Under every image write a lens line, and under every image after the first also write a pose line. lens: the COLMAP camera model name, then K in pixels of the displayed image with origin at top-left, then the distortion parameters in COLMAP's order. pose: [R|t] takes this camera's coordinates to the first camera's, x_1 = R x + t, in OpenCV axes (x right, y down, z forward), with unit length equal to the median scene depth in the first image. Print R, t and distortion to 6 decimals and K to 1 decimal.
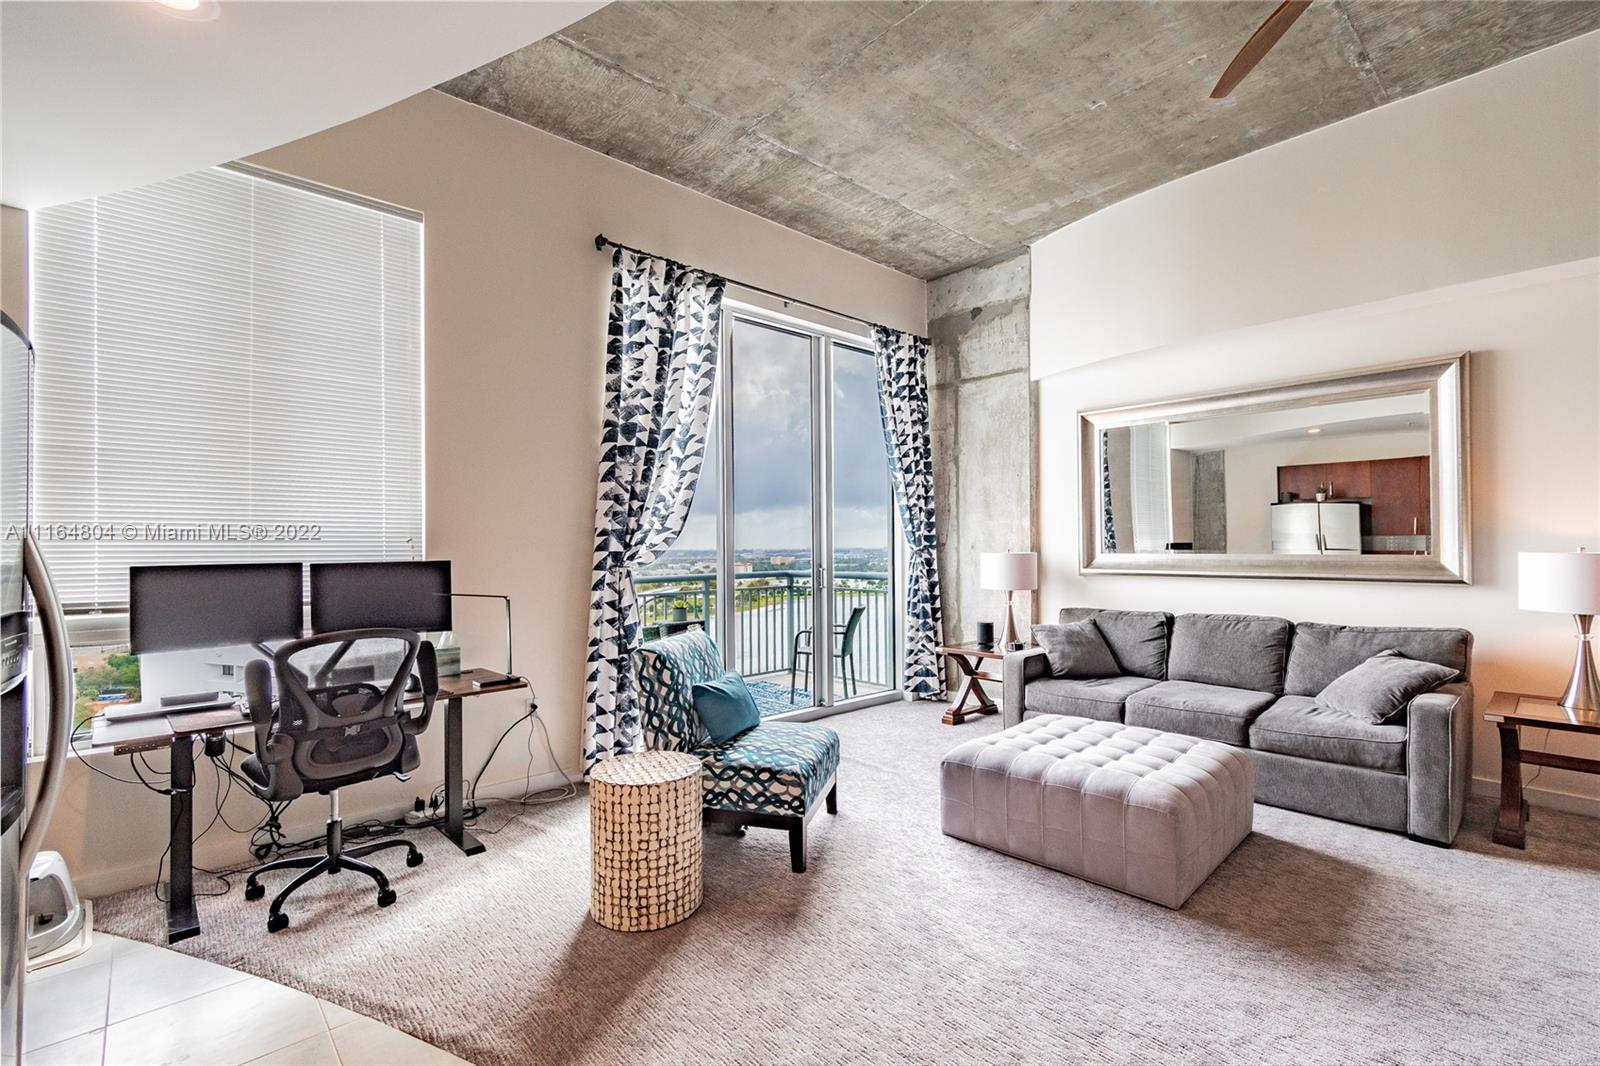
lens RADIAL K [[668.8, 0, 800.0], [0, 668.8, 533.0], [0, 0, 1]] dist [-0.015559, -0.000111]
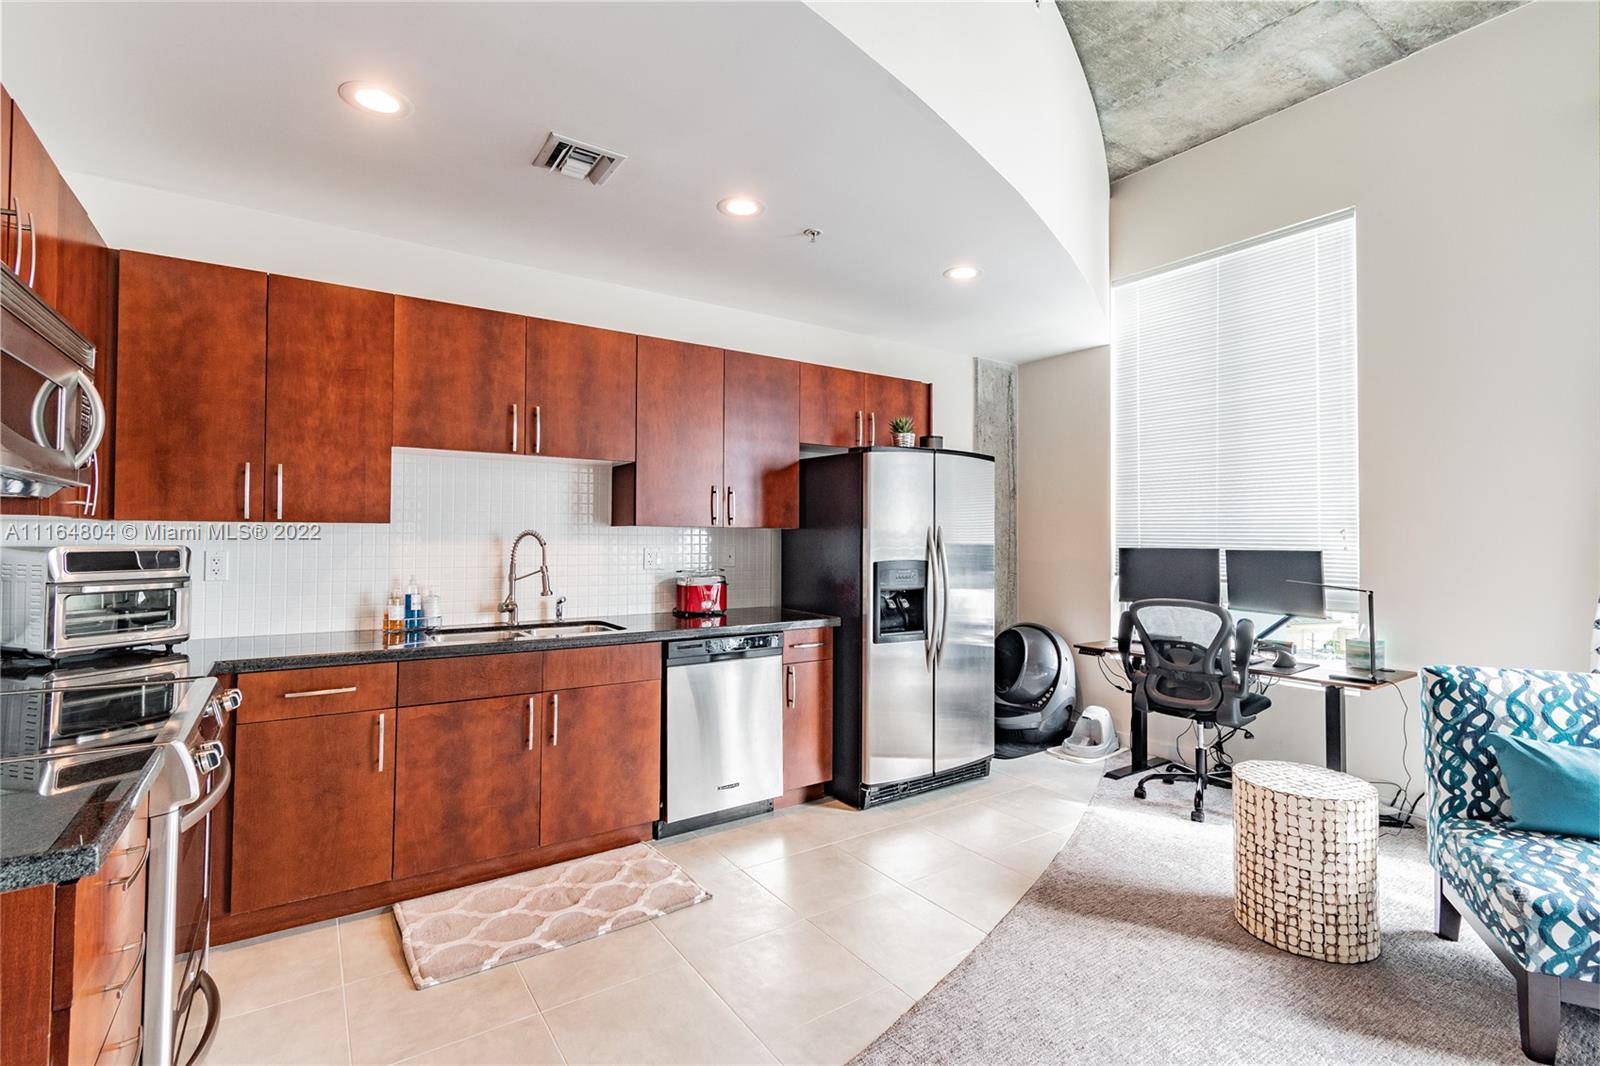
lens RADIAL K [[670.7, 0, 802.2], [0, 670.7, 496.5], [0, 0, 1]] dist [-0.053615, 0.001100]
pose [[-0.141063, -0.053045, -0.988579, 0.634128], [0.010624, 0.998425, -0.055089, 0.004567], [0.989944, -0.018274, -0.140277, 0.380724]]
